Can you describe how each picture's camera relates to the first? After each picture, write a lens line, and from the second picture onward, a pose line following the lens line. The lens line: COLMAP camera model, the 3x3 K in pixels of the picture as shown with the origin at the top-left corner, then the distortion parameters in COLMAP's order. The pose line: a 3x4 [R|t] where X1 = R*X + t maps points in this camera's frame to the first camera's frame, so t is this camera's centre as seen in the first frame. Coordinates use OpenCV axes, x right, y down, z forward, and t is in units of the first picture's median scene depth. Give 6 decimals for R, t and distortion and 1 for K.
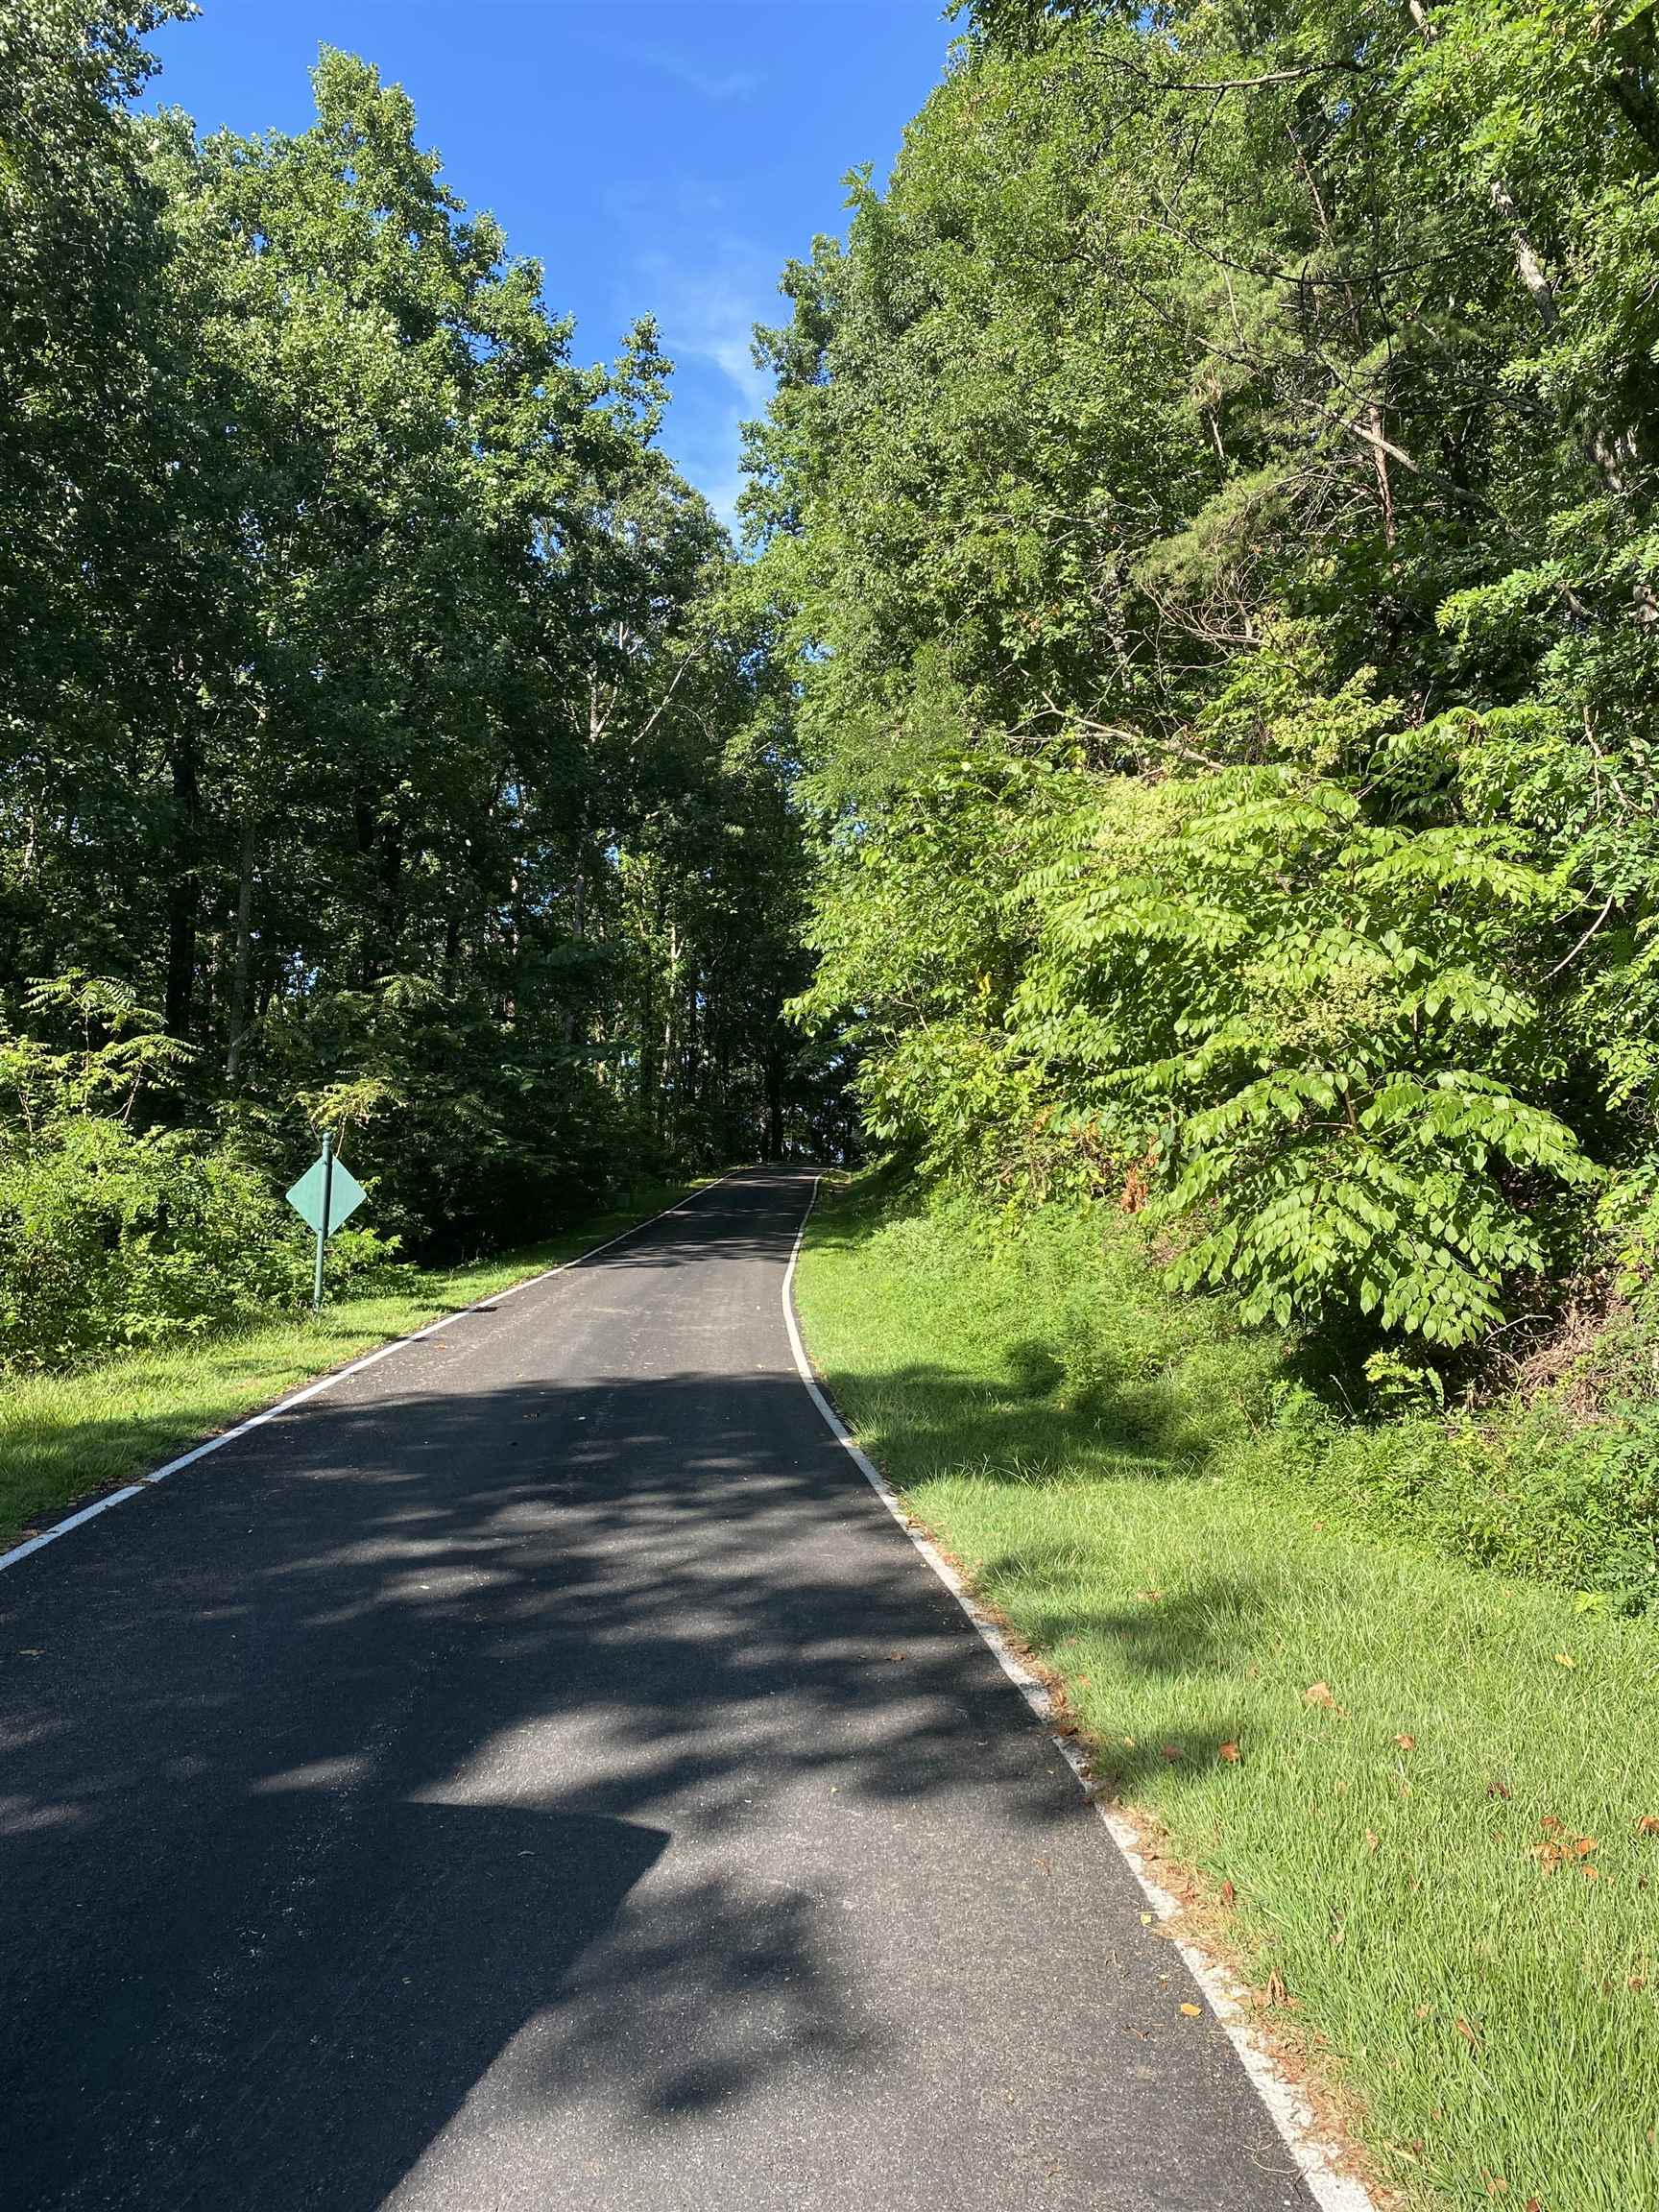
lens RADIAL K [[1664.6, 0, 829.5], [0, 1664.6, 1138.9], [0, 0, 1]] dist [-0.048845, 0.056815]
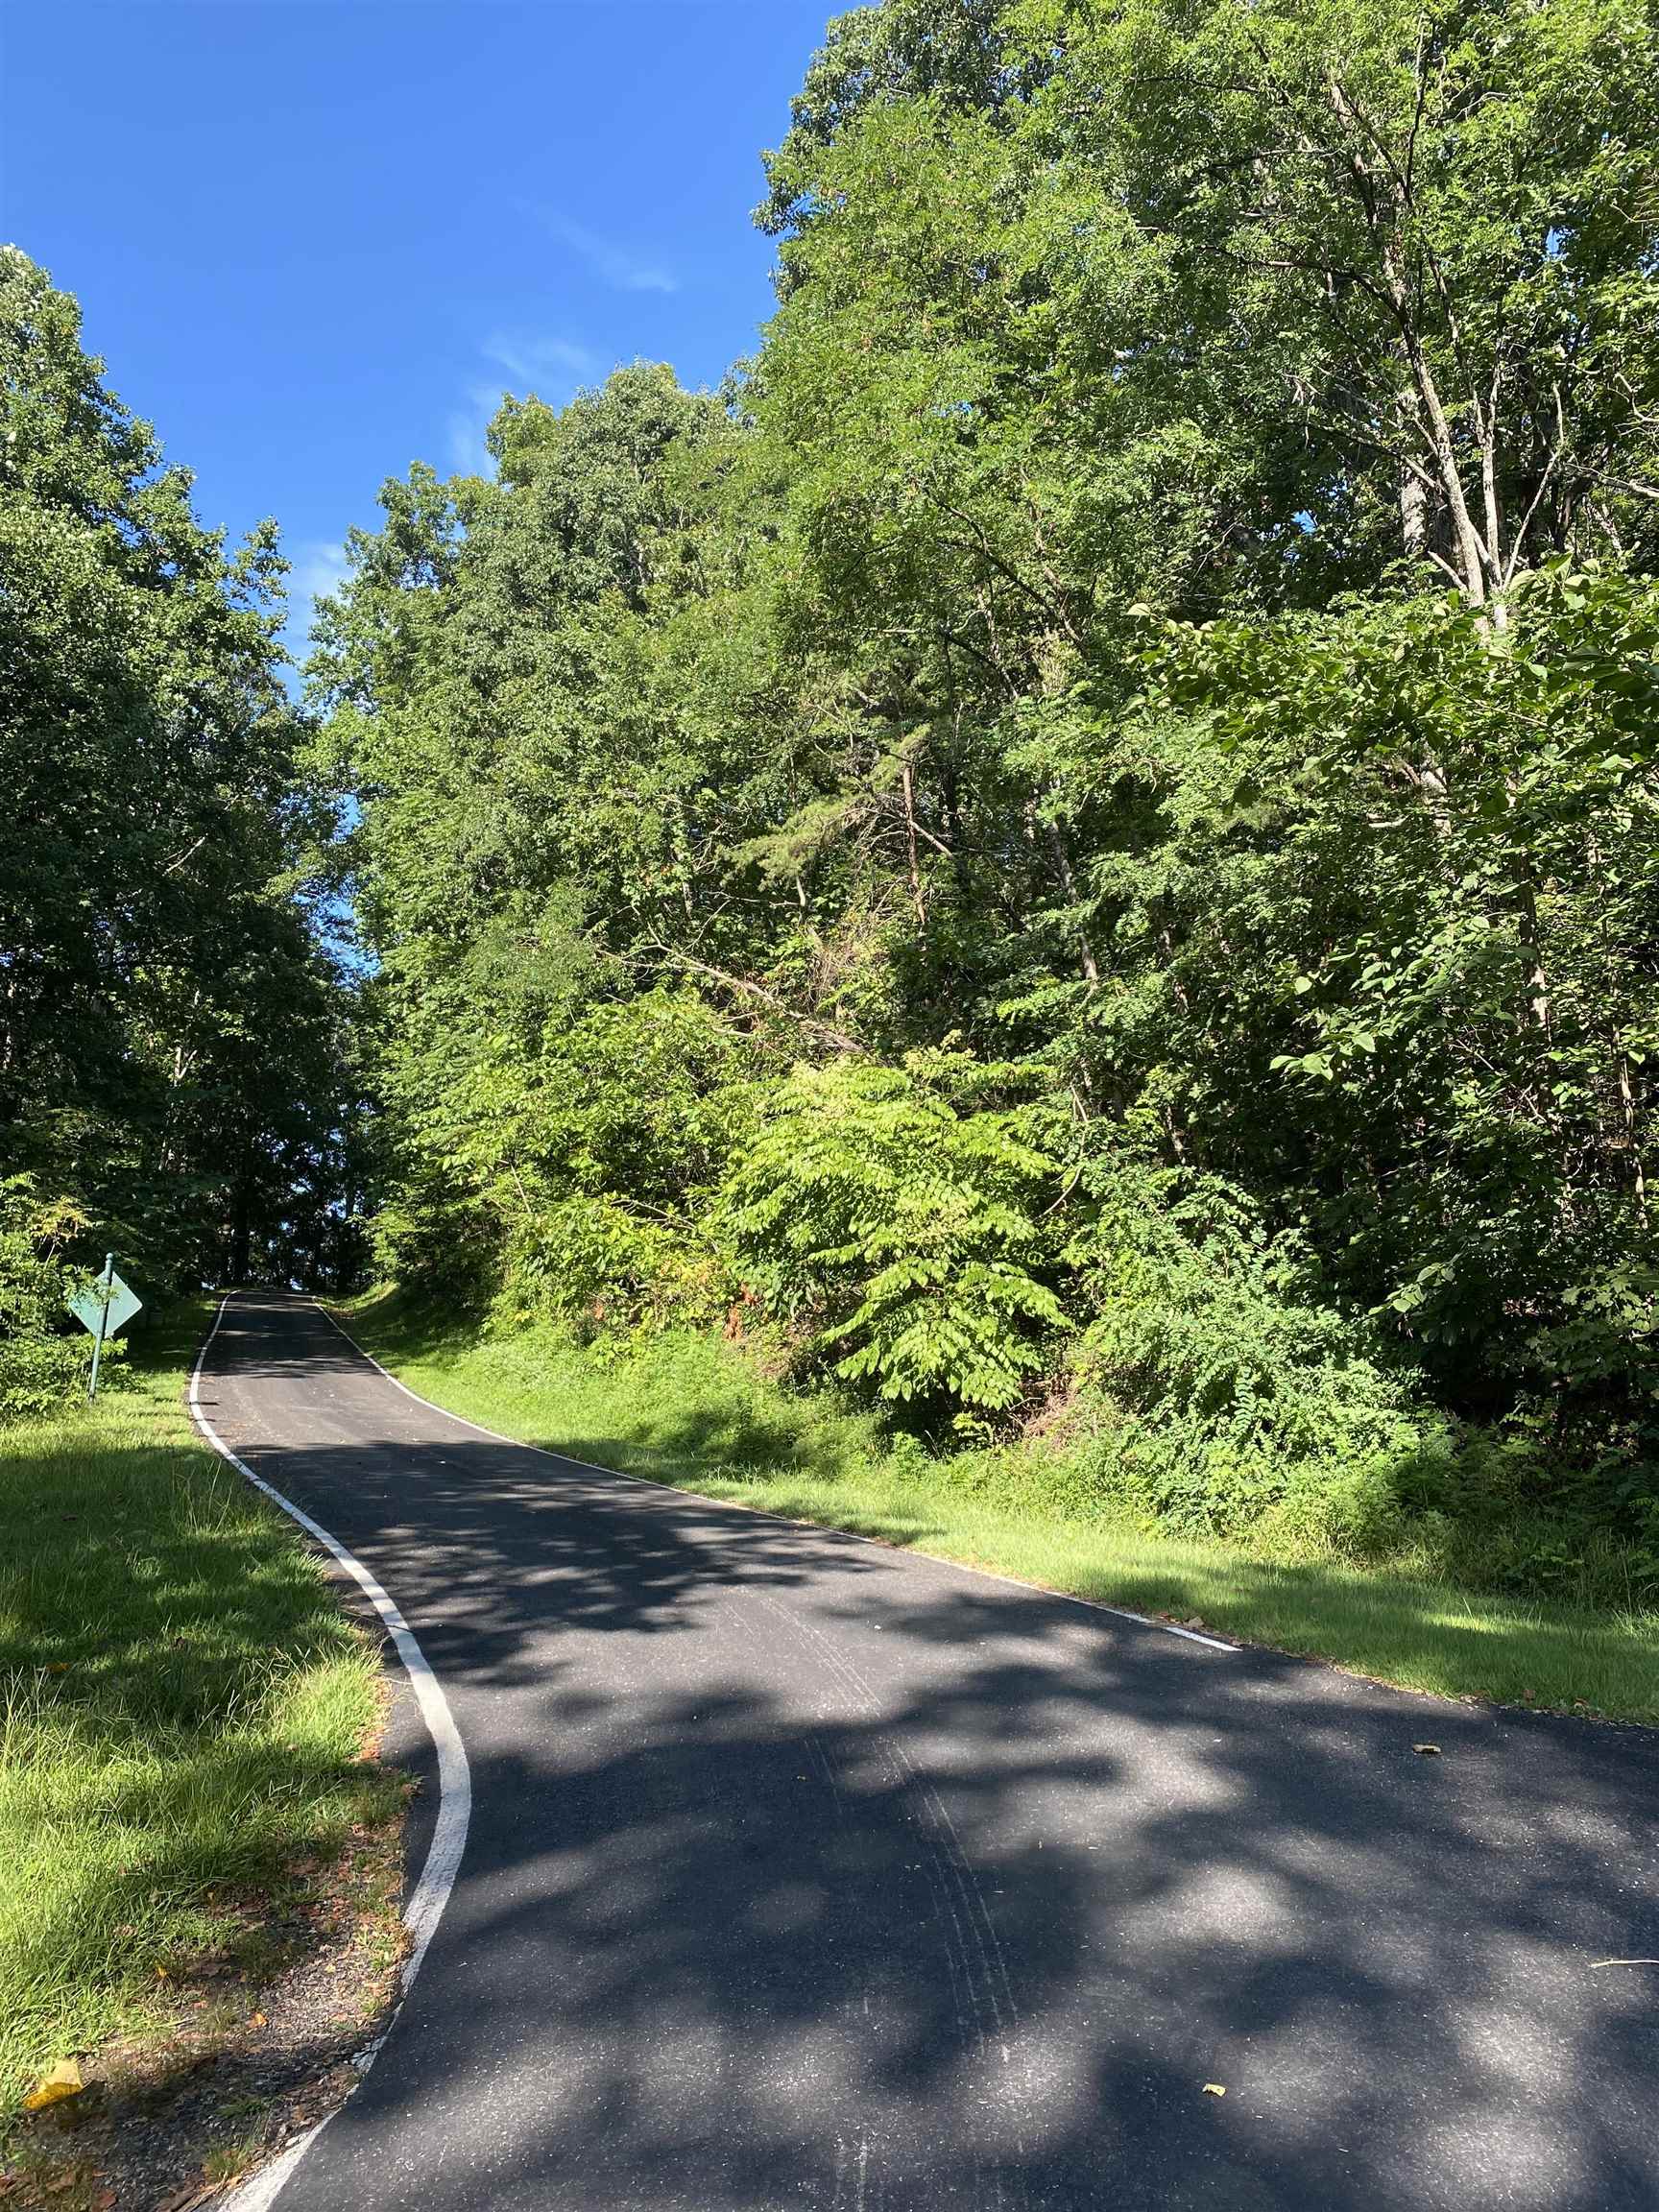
lens RADIAL K [[1682.2, 0, 829.5], [0, 1682.2, 1106.0], [0, 0, 1]] dist [0.002159, -0.000795]
pose [[0.942356, 0.075291, 0.326032, -0.406348], [-0.043174, 0.993571, -0.104658, -0.008838], [-0.331816, 0.084549, 0.939548, -0.683533]]
